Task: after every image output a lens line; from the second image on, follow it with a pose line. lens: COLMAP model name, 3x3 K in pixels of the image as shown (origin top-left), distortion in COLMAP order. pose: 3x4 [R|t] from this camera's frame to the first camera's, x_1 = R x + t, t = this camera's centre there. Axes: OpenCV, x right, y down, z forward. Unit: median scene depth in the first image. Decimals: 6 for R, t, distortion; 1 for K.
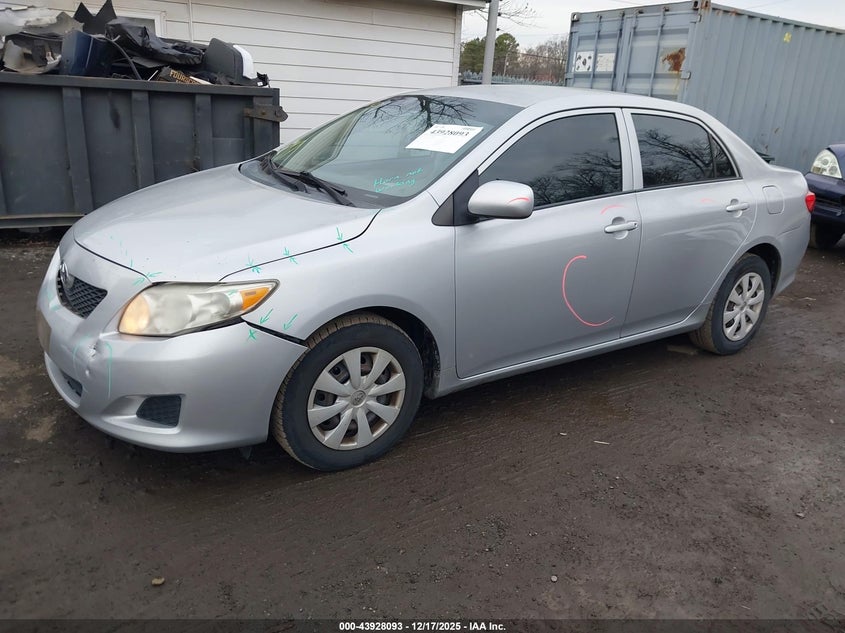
lens RADIAL K [[701.3, 0, 422.5], [0, 701.3, 316.5], [0, 0, 1]] dist [-0.009250, -0.010490]
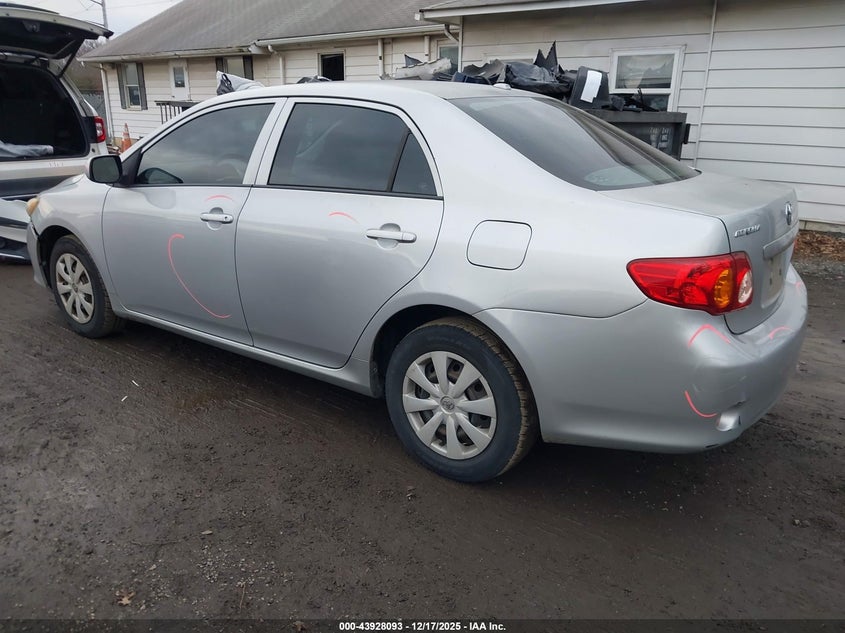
lens RADIAL K [[727.8, 0, 422.5], [0, 727.8, 316.5], [0, 0, 1]] dist [-0.007087, -0.012631]
pose [[0.284836, 0.231305, -0.930251, 1.097623], [-0.288744, 0.946080, 0.146830, -0.188695], [0.914055, 0.226782, 0.336265, 0.785891]]
